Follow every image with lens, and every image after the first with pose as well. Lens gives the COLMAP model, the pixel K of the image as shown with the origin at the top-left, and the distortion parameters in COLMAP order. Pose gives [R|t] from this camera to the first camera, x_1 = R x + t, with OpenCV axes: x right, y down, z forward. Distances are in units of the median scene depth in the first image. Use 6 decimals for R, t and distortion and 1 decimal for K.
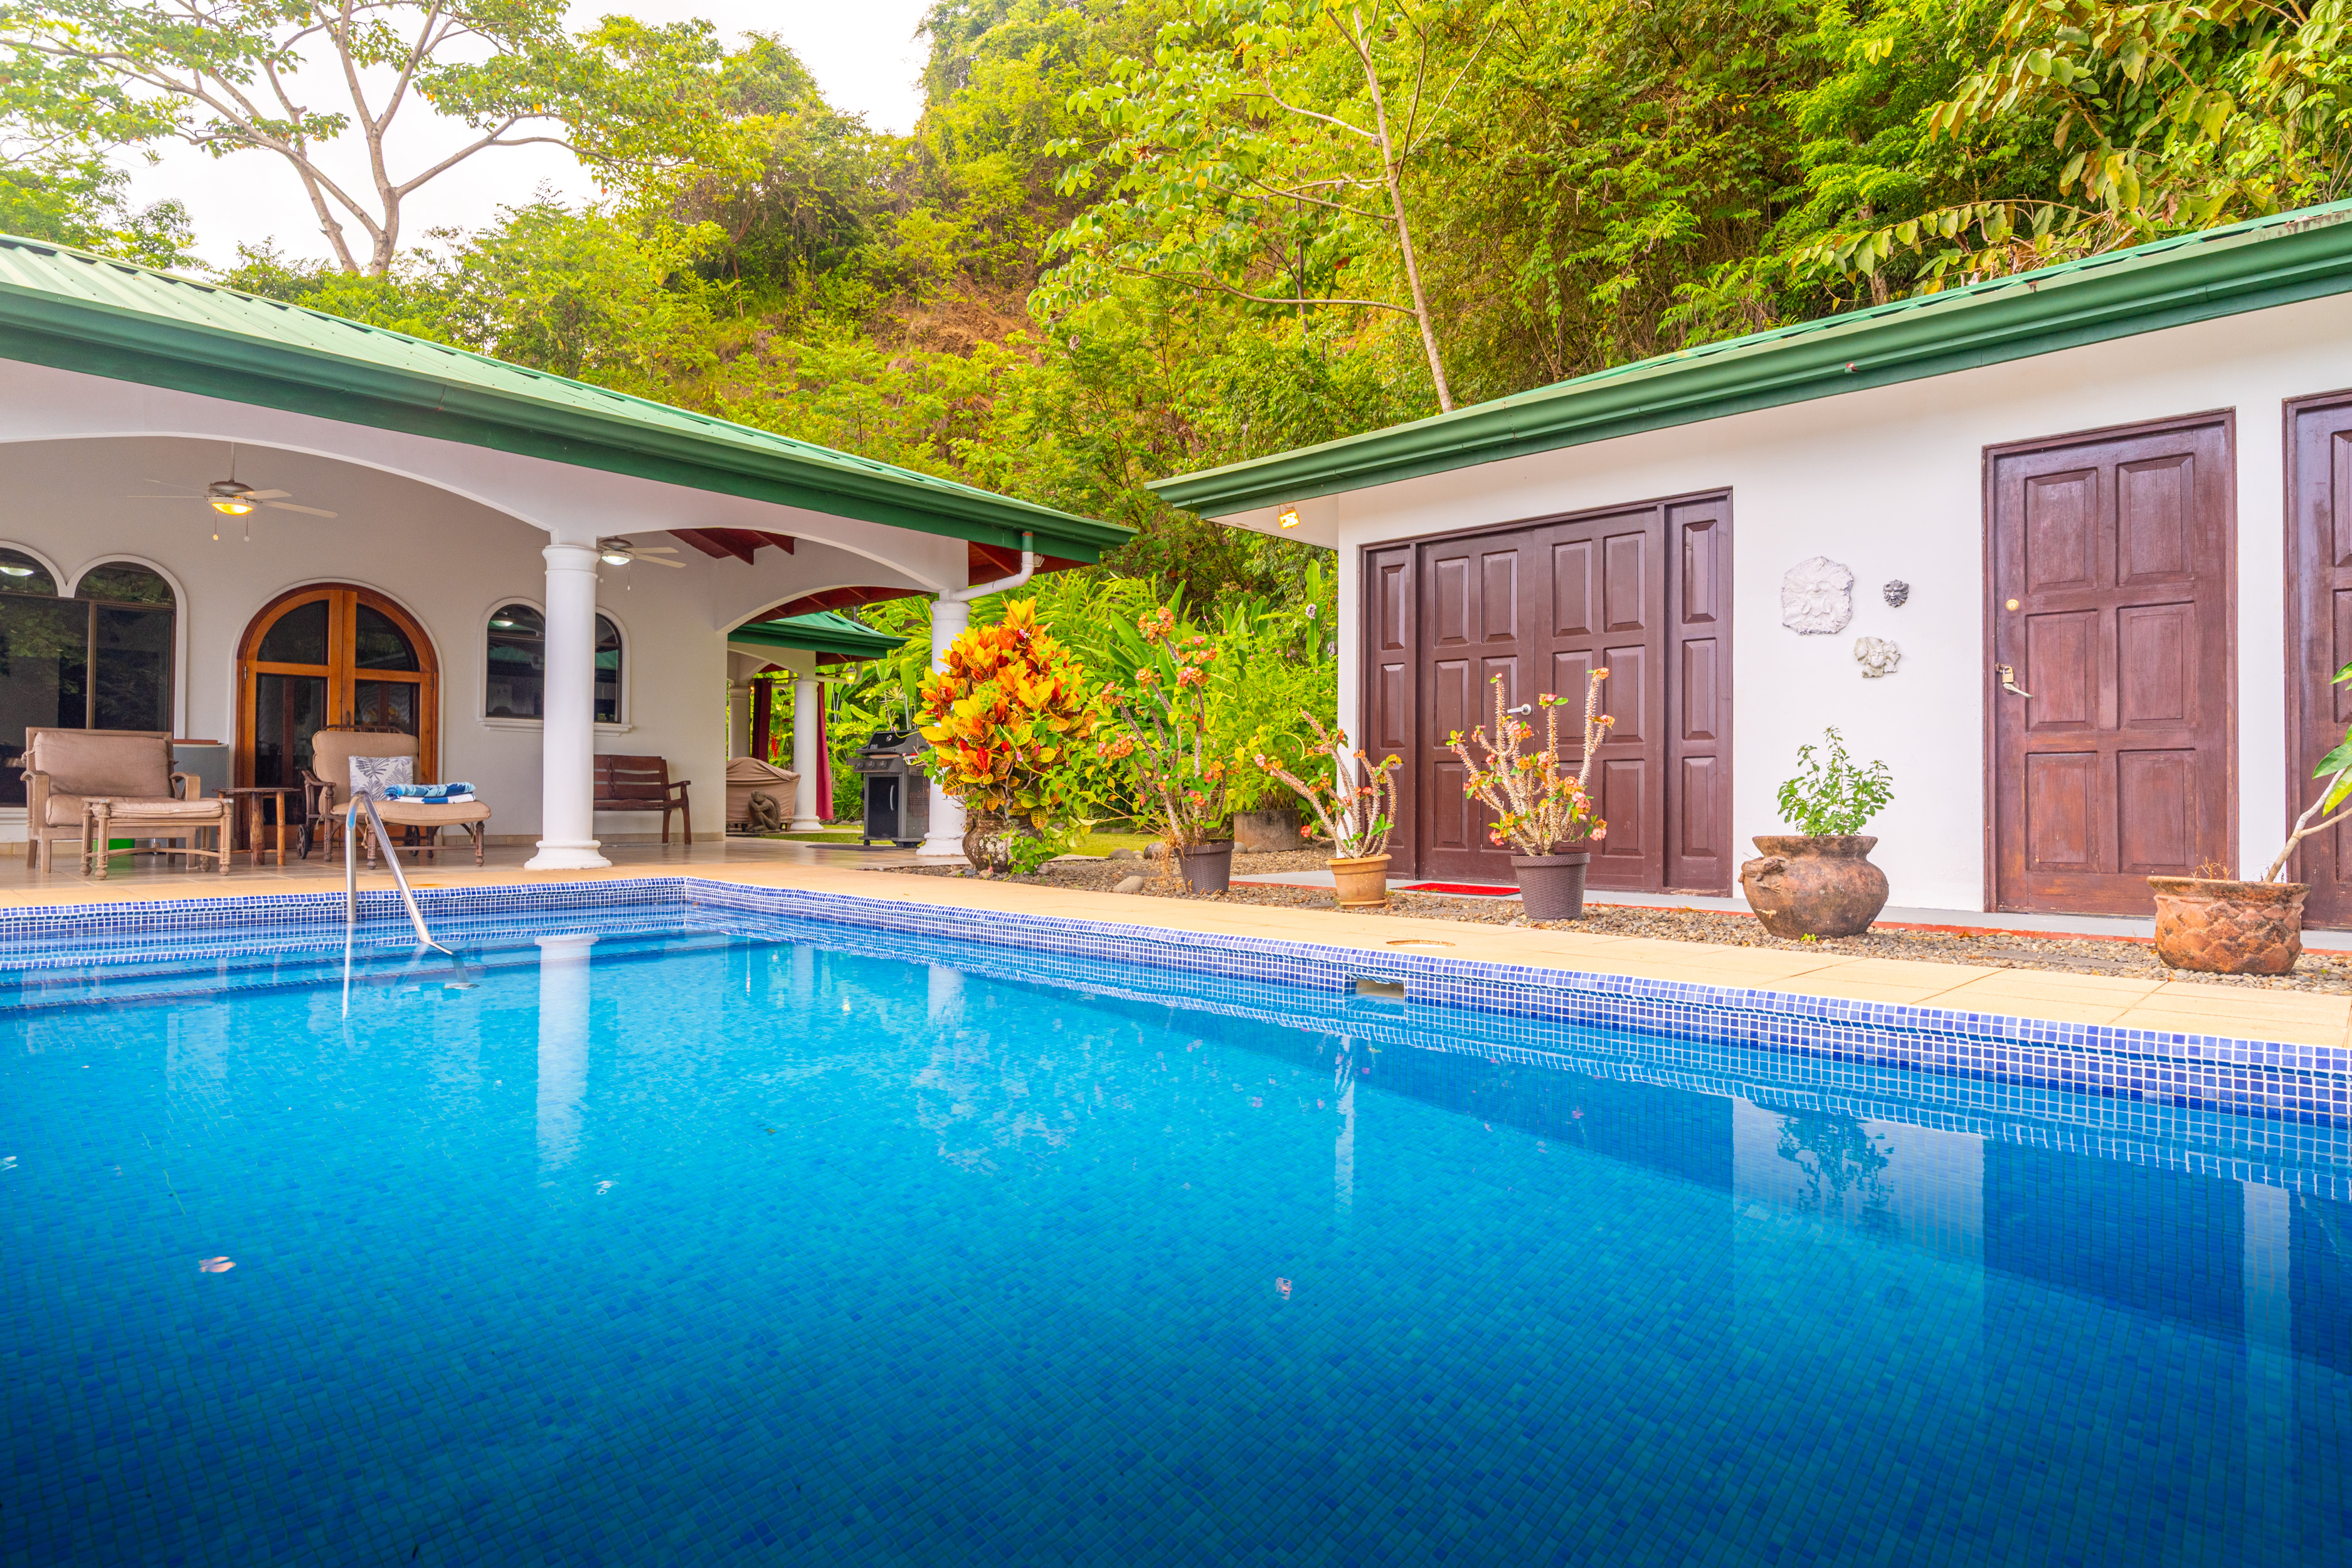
lens RADIAL K [[1270.7, 0, 1176.0], [0, 1270.7, 784.0], [0, 0, 1]] dist [-0.005870, -0.000790]
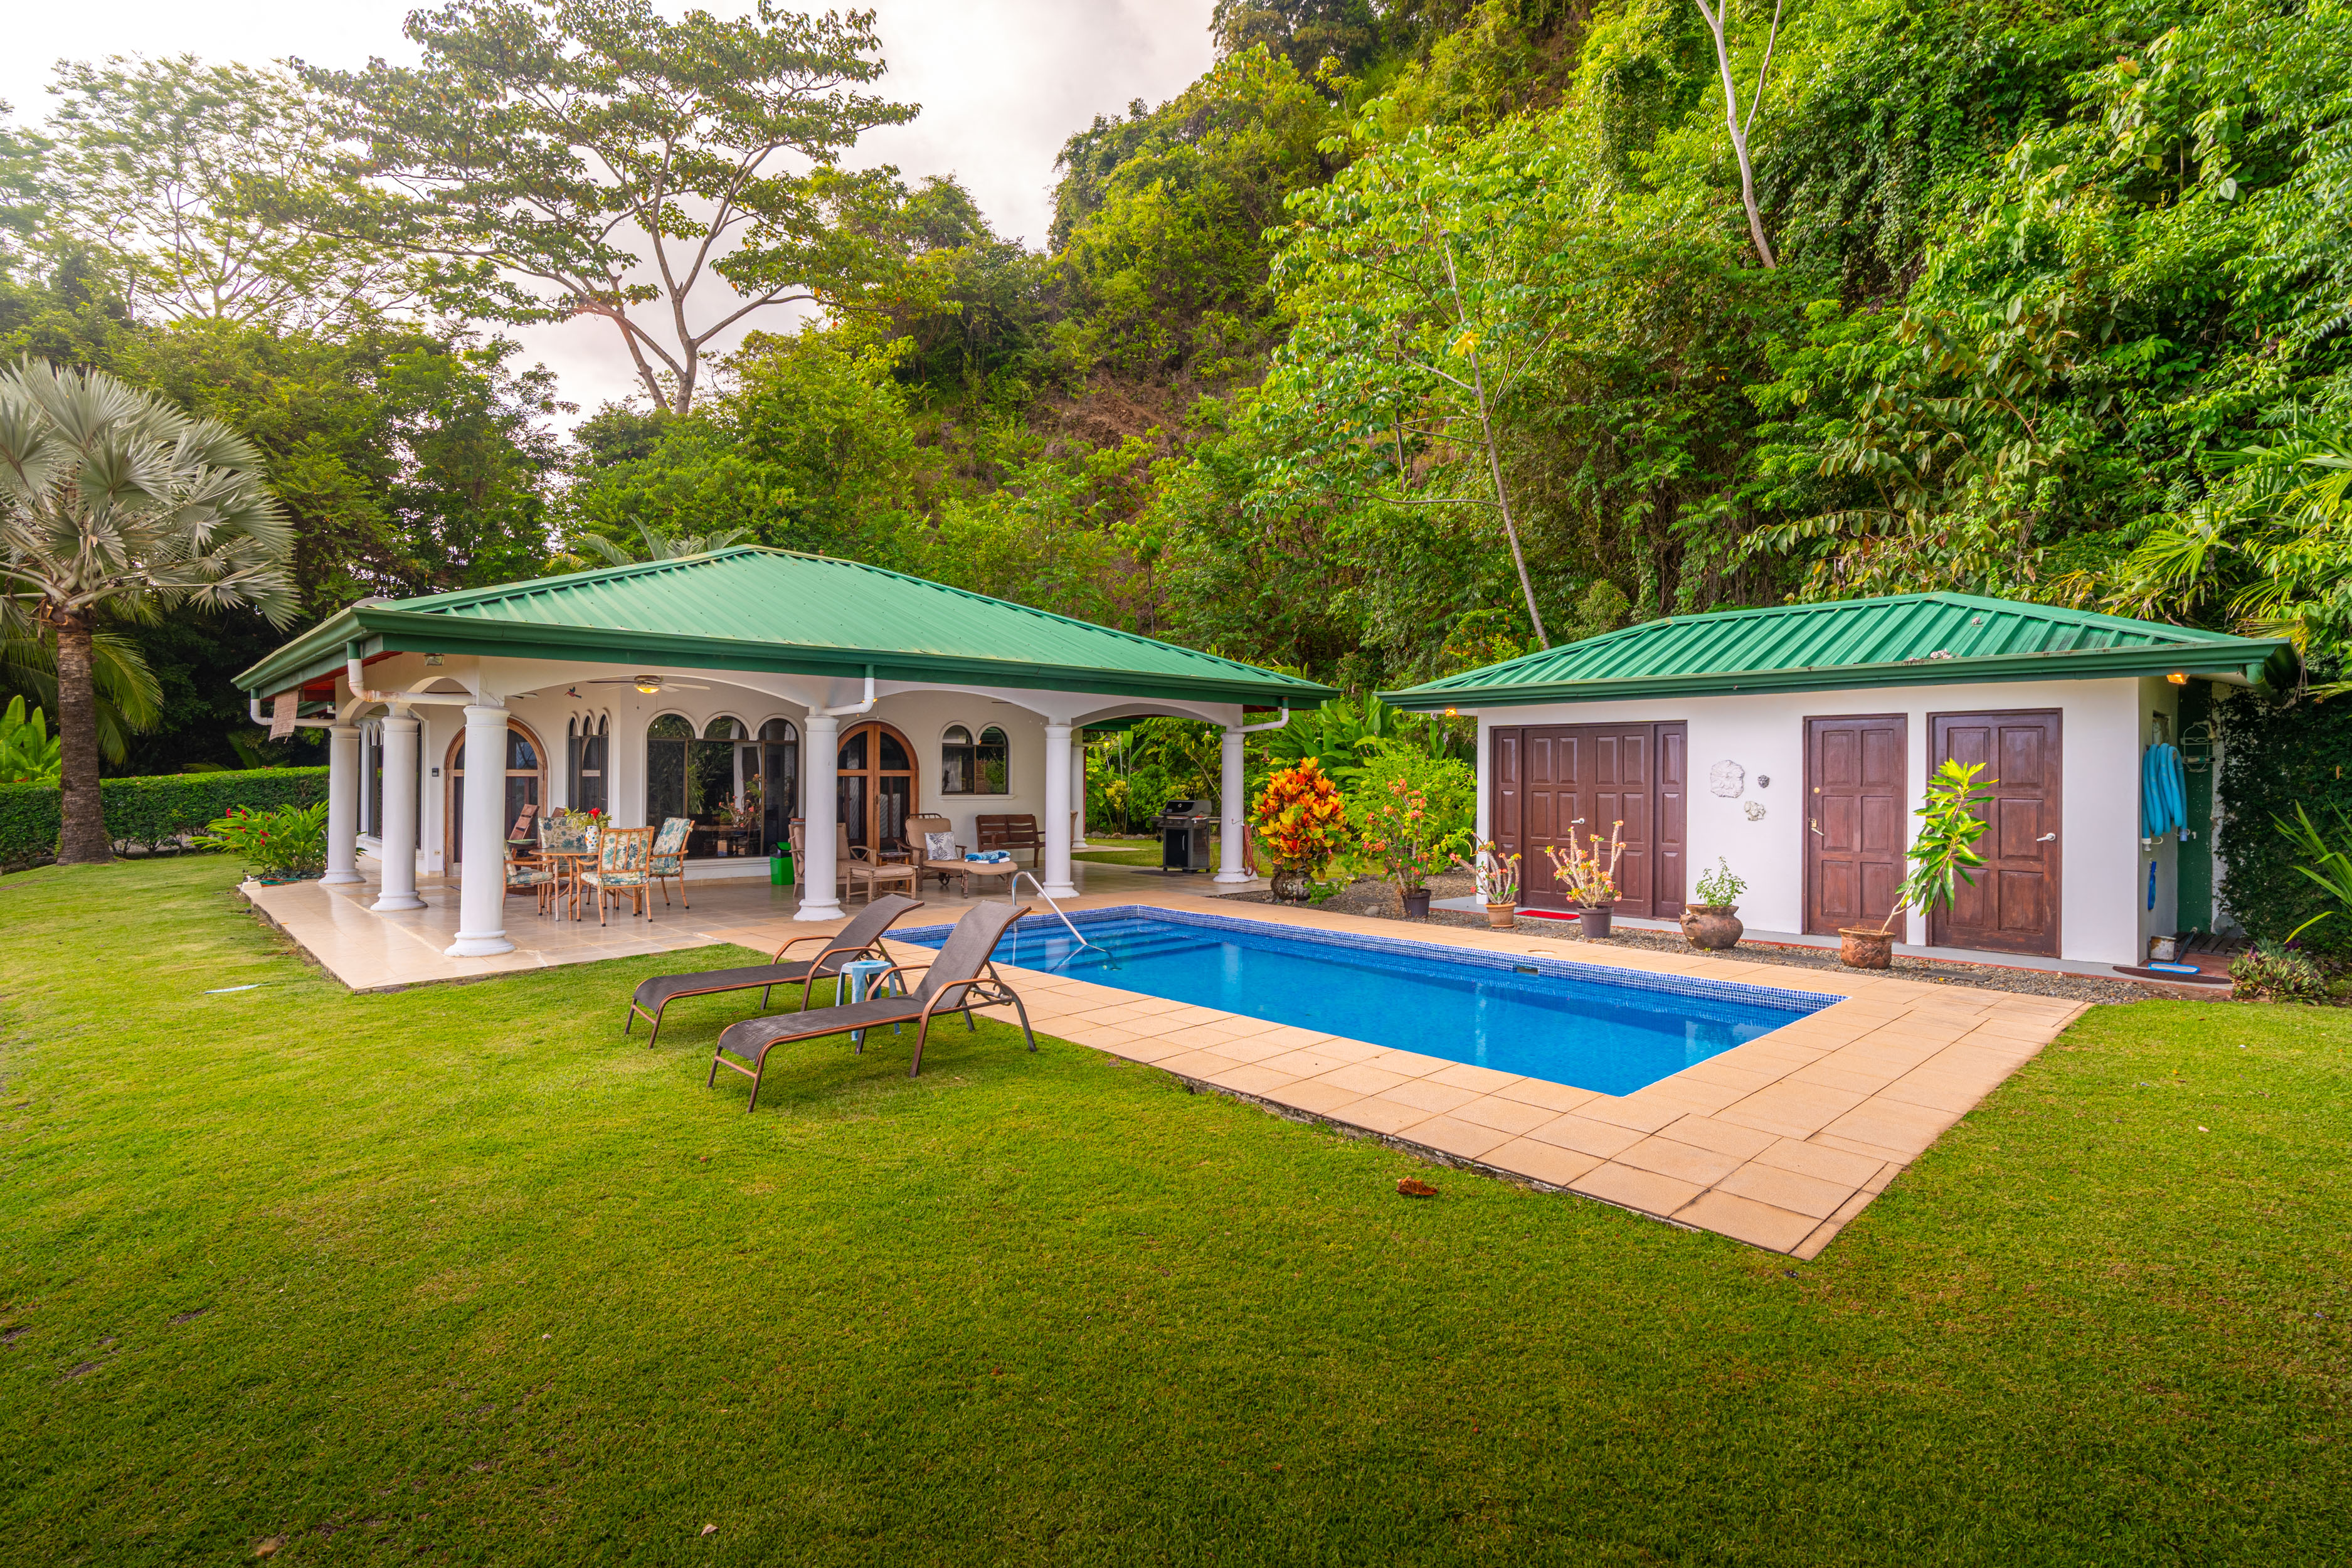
lens RADIAL K [[1128.2, 0, 1176.0], [0, 1128.2, 784.0], [0, 0, 1]] dist [-0.014765, 0.000045]
pose [[0.997957, -0.000137, -0.063897, -0.171016], [0.001080, 0.999891, 0.014714, -0.105409], [0.063888, -0.014753, 0.997848, -0.553075]]
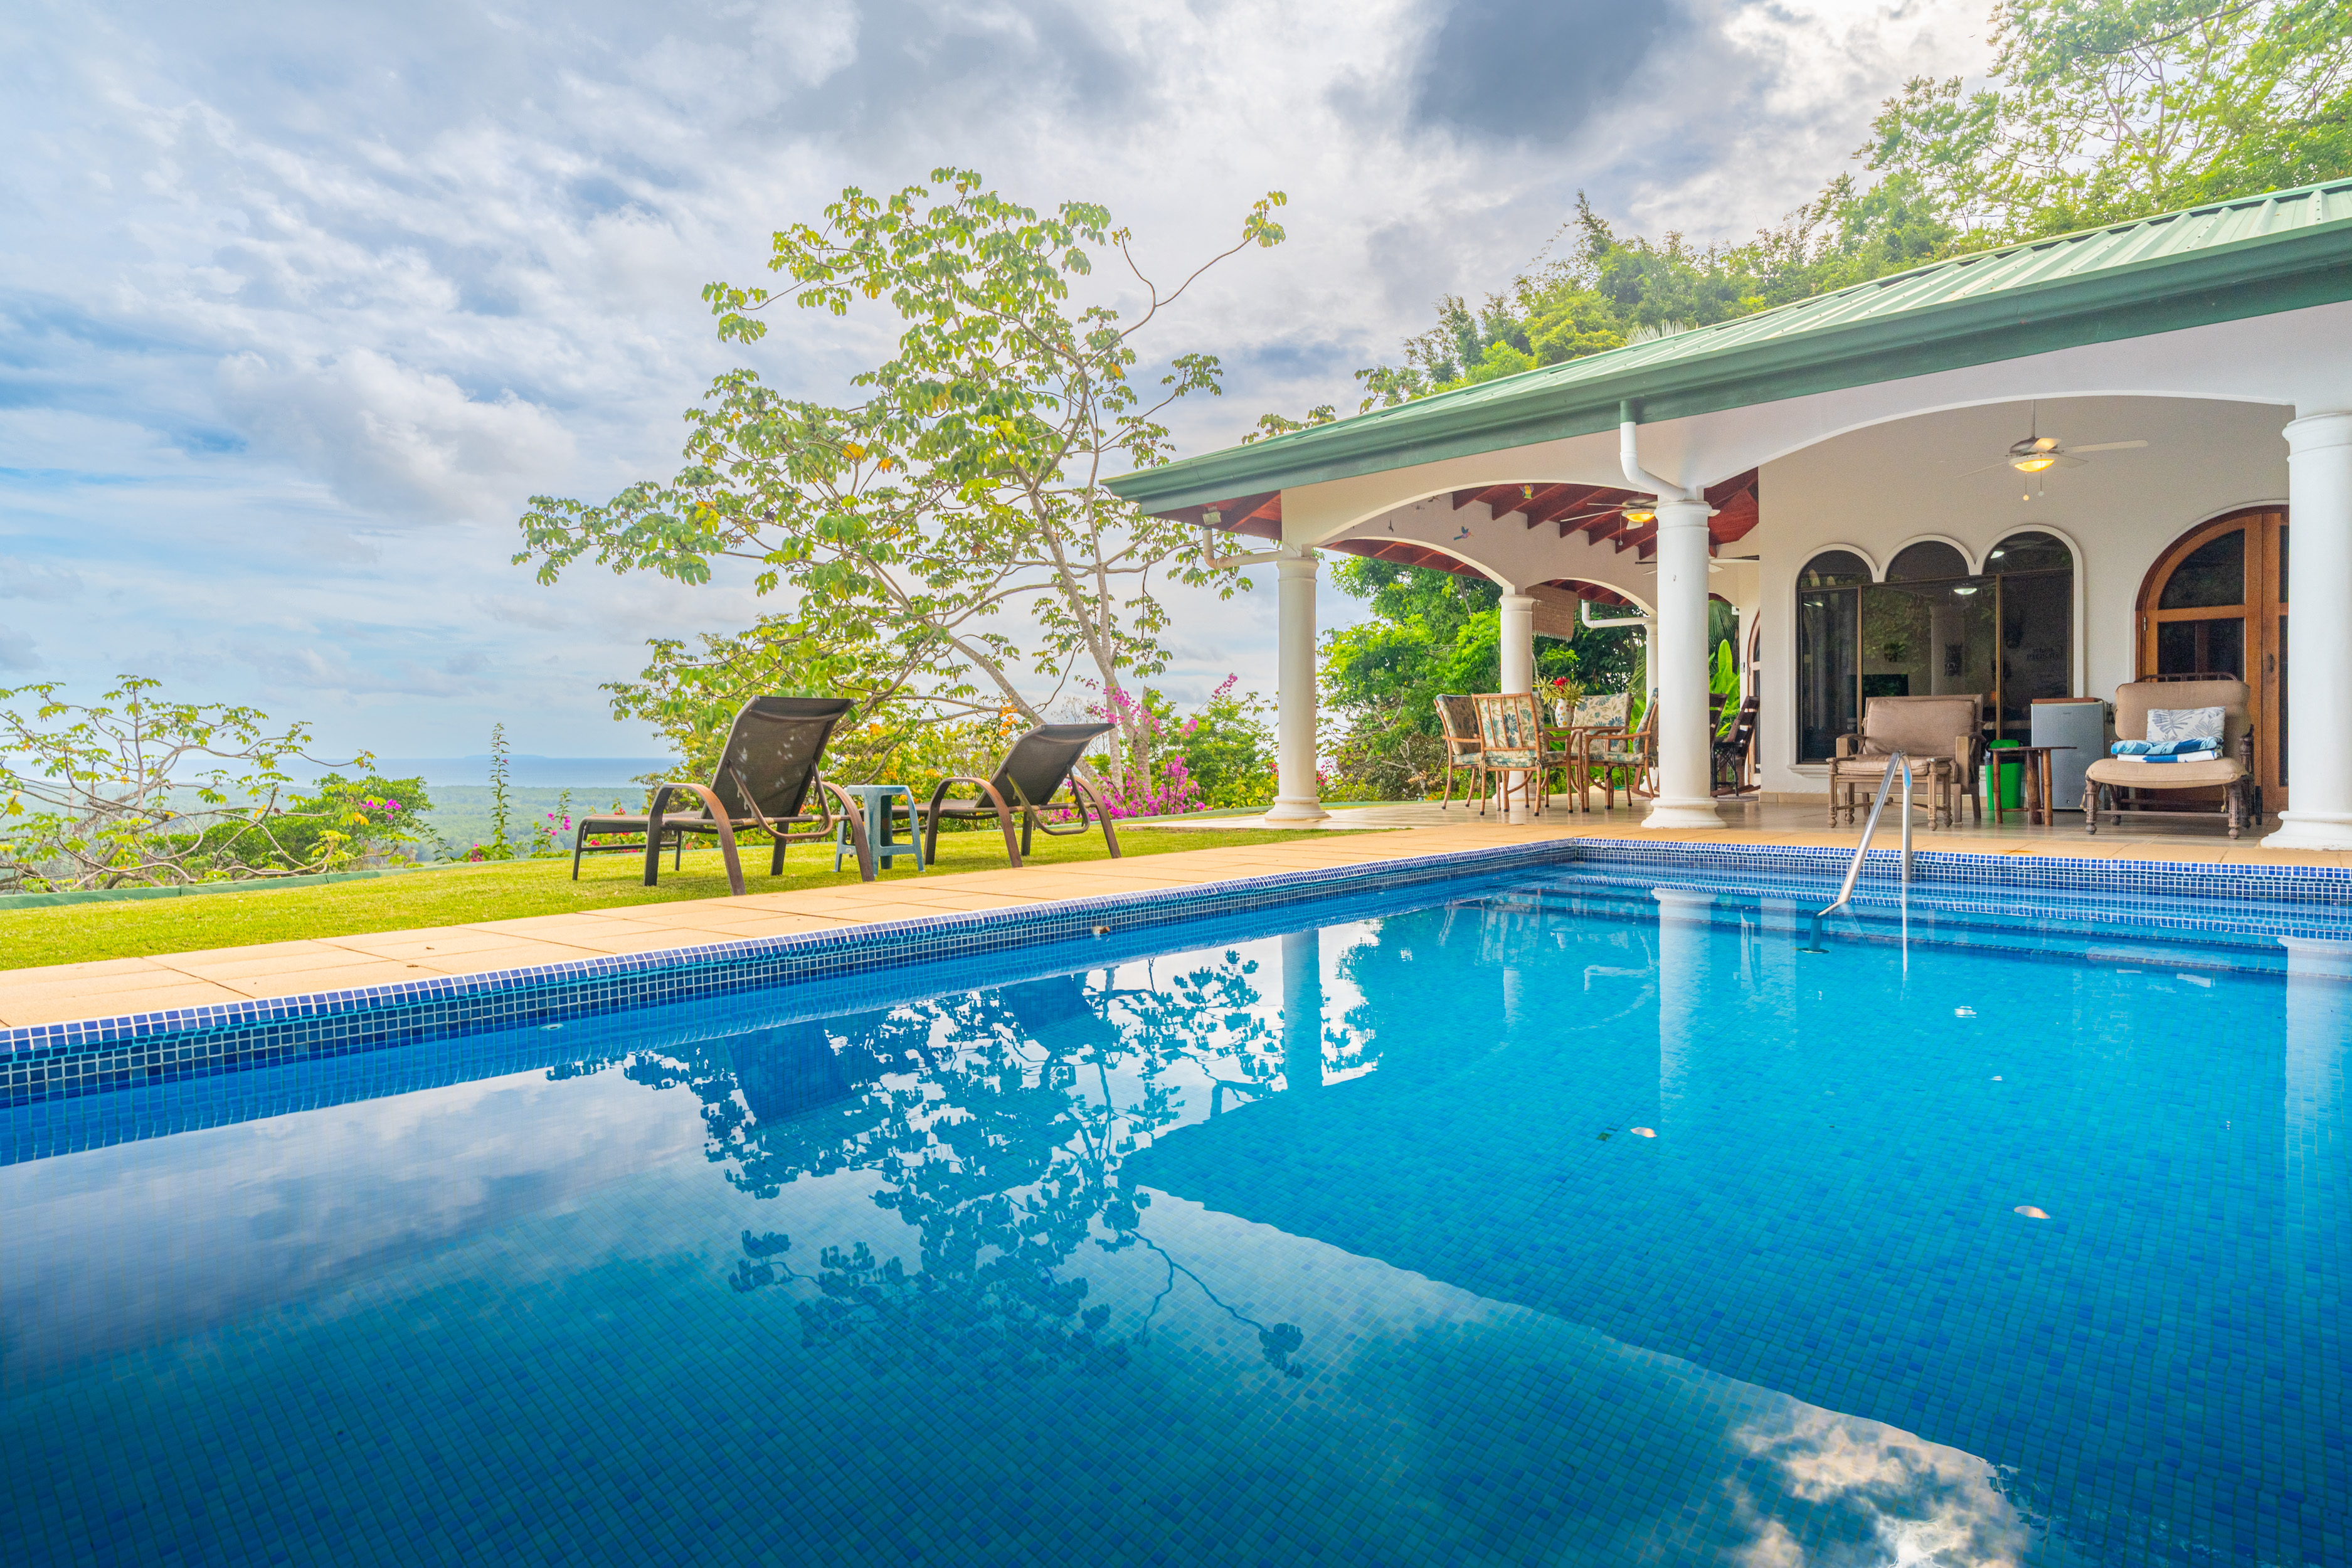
lens RADIAL K [[1301.4, 0, 1173.0], [0, 1301.4, 746.0], [0, 0, 1]] dist [0.002071, 0.000445]
pose [[0.001833, -0.012095, -0.999925, 0.230189], [0.014011, 0.999829, -0.012068, 0.004564], [0.999900, -0.013988, 0.002002, 0.267392]]
